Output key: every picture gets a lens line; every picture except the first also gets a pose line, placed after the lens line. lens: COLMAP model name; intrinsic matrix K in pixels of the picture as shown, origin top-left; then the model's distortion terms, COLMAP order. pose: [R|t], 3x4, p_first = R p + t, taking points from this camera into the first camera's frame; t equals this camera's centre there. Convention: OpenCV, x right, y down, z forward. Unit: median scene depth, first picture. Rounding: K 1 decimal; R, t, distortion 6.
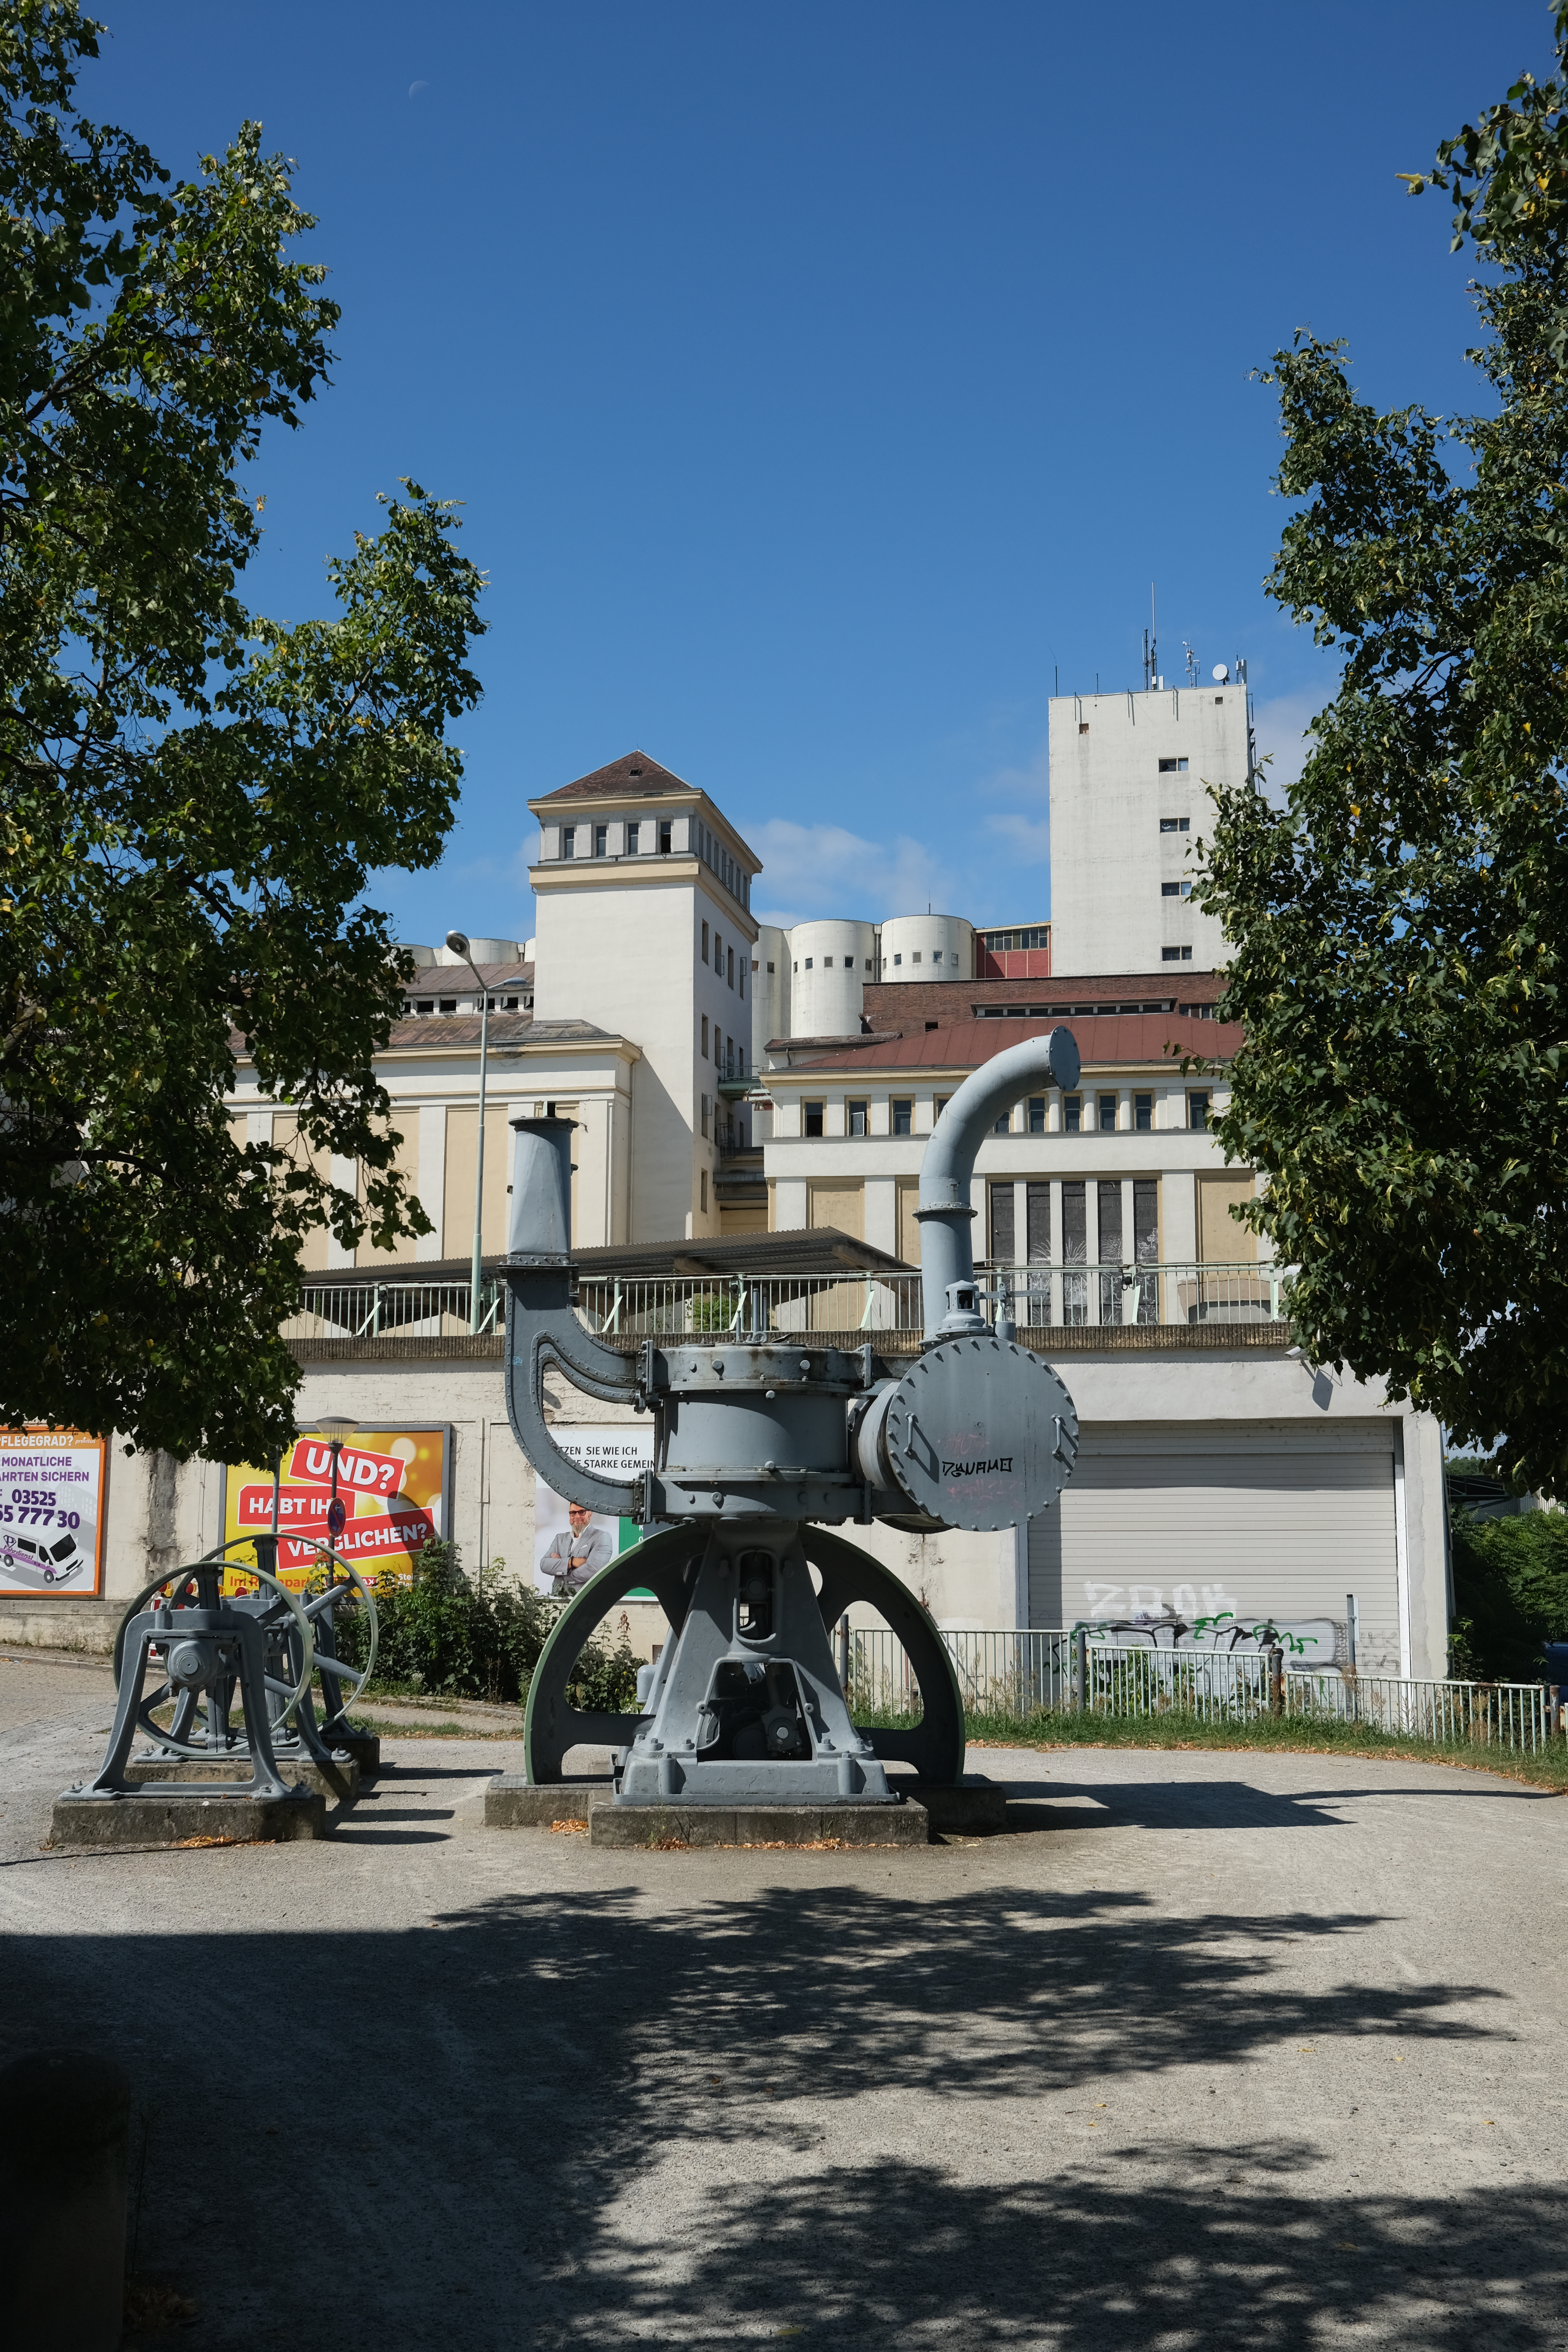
lens RADIAL K [[2378.7, 0, 785.1], [0, 2378.7, 1175.2], [0, 0, 1]] dist [-0.000923, 0.000000]
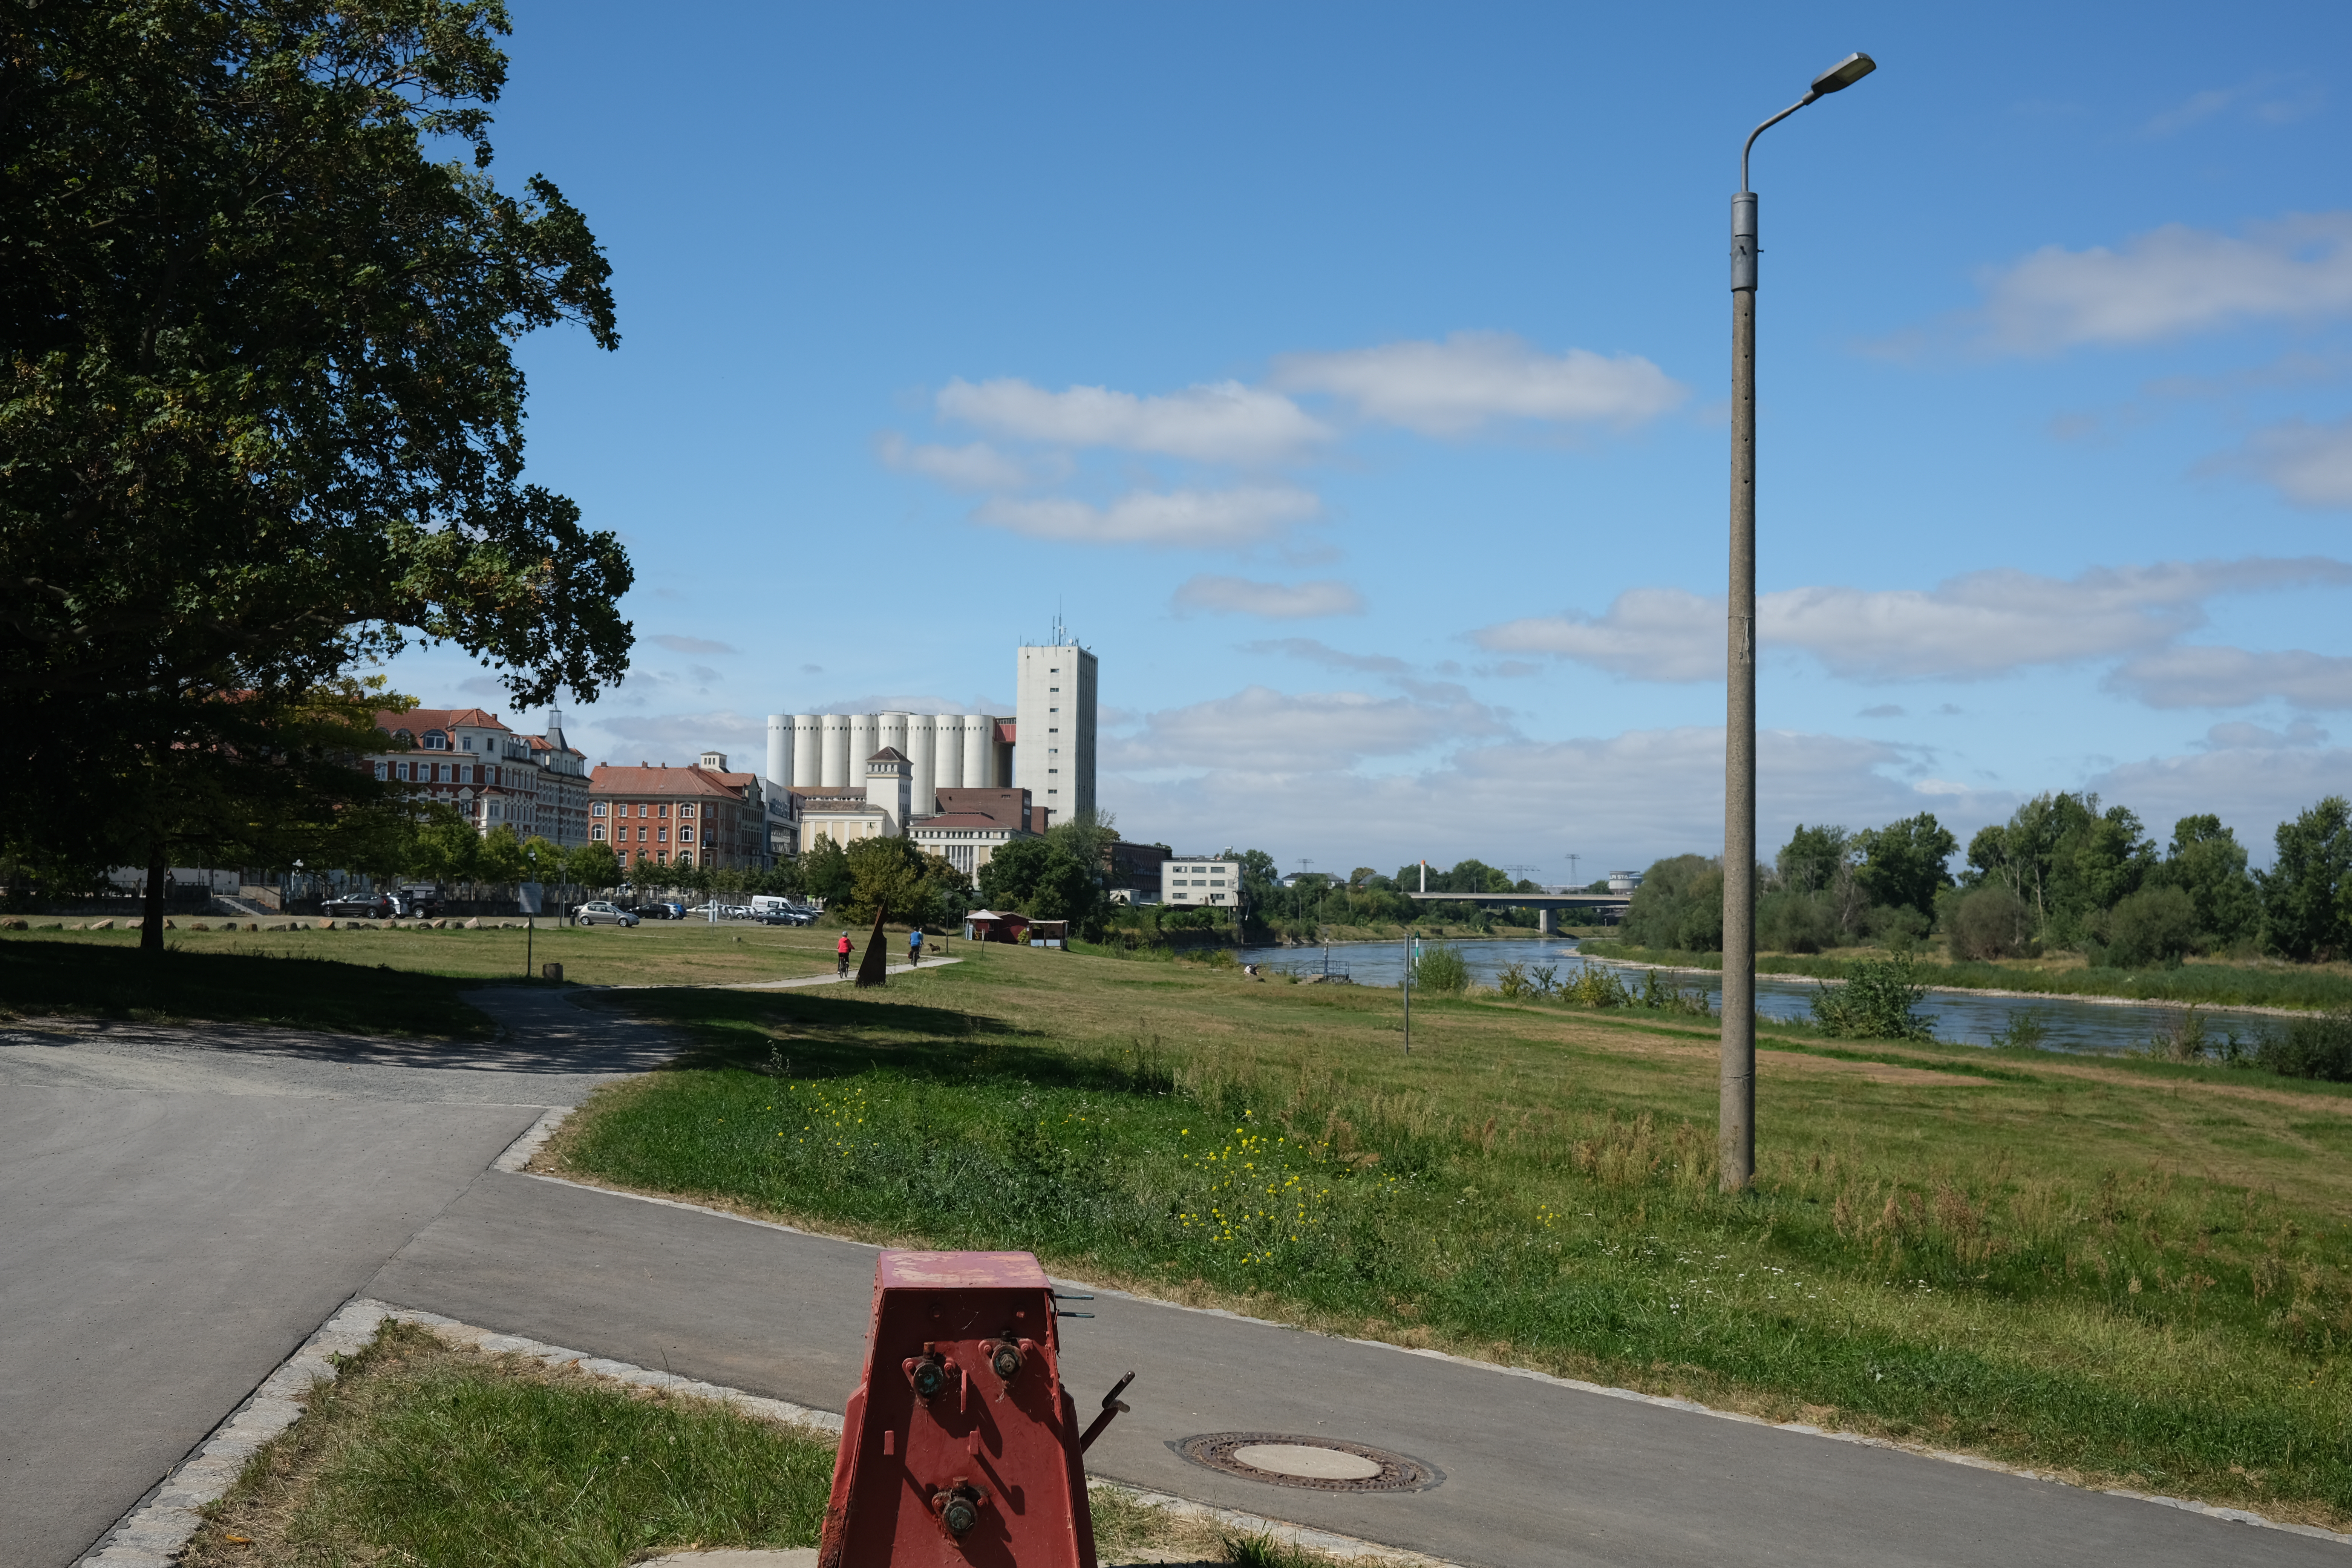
lens RADIAL K [[2378.7, 0, 1175.6], [0, 2378.7, 787.4], [0, 0, 1]] dist [-0.000923, 0.000000]
pose [[0.997744, 0.011960, 0.066054, 0.216198], [-0.017622, 0.996155, 0.085813, -0.544990], [-0.064774, -0.086783, 0.994119, -4.063345]]
